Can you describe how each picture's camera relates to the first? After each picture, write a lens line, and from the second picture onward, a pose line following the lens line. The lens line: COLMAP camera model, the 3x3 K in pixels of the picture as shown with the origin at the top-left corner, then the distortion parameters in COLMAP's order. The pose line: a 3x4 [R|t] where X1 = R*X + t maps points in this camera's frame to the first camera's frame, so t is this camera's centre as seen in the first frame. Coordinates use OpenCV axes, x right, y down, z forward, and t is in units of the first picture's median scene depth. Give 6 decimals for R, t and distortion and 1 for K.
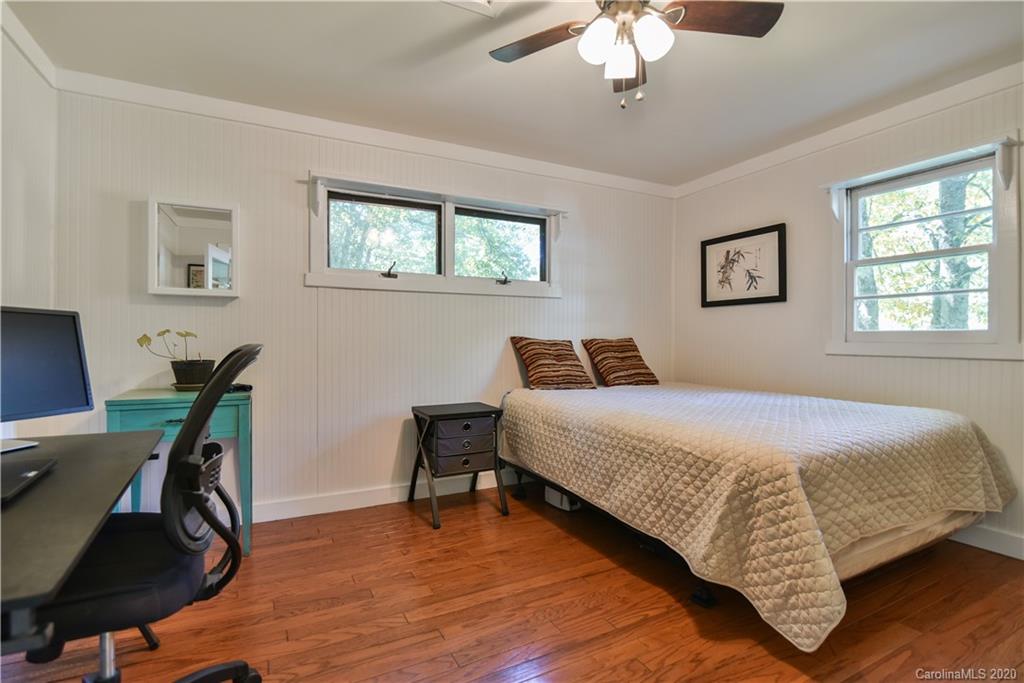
lens RADIAL K [[486.8, 0, 510.2], [0, 486.8, 340.3], [0, 0, 1]] dist [-0.014474, 0.000042]
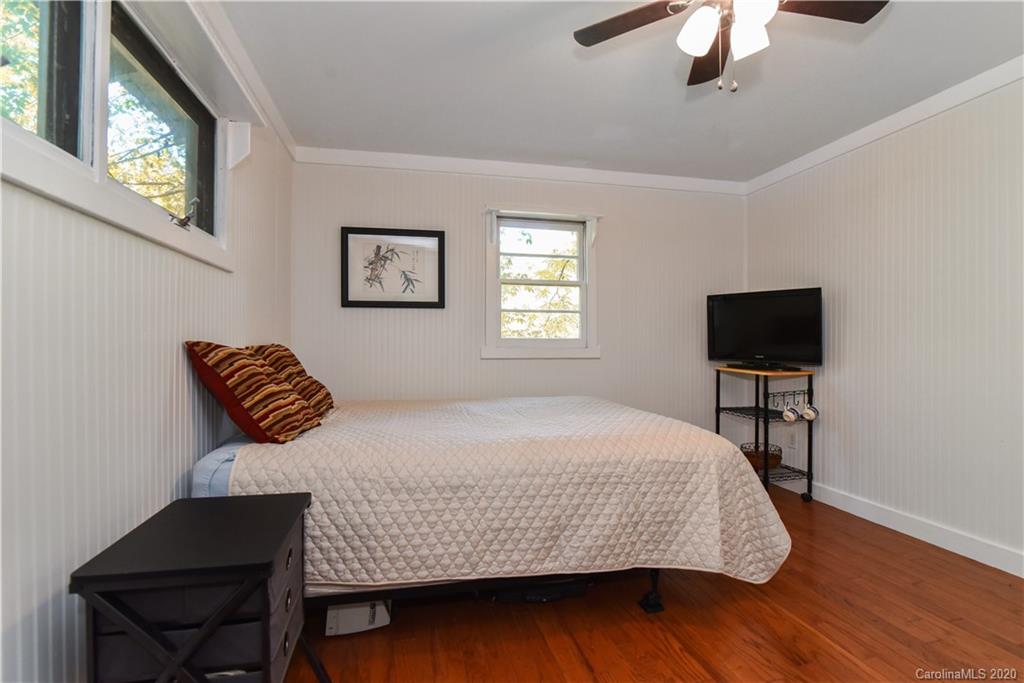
lens RADIAL K [[486.8, 0, 511.4], [0, 486.8, 338.8], [0, 0, 1]] dist [-0.014474, 0.000042]
pose [[0.254114, 0.008226, 0.967139, -0.385174], [0.004431, 0.999943, -0.009669, -0.005322], [-0.967164, 0.006742, 0.254063, 0.604686]]
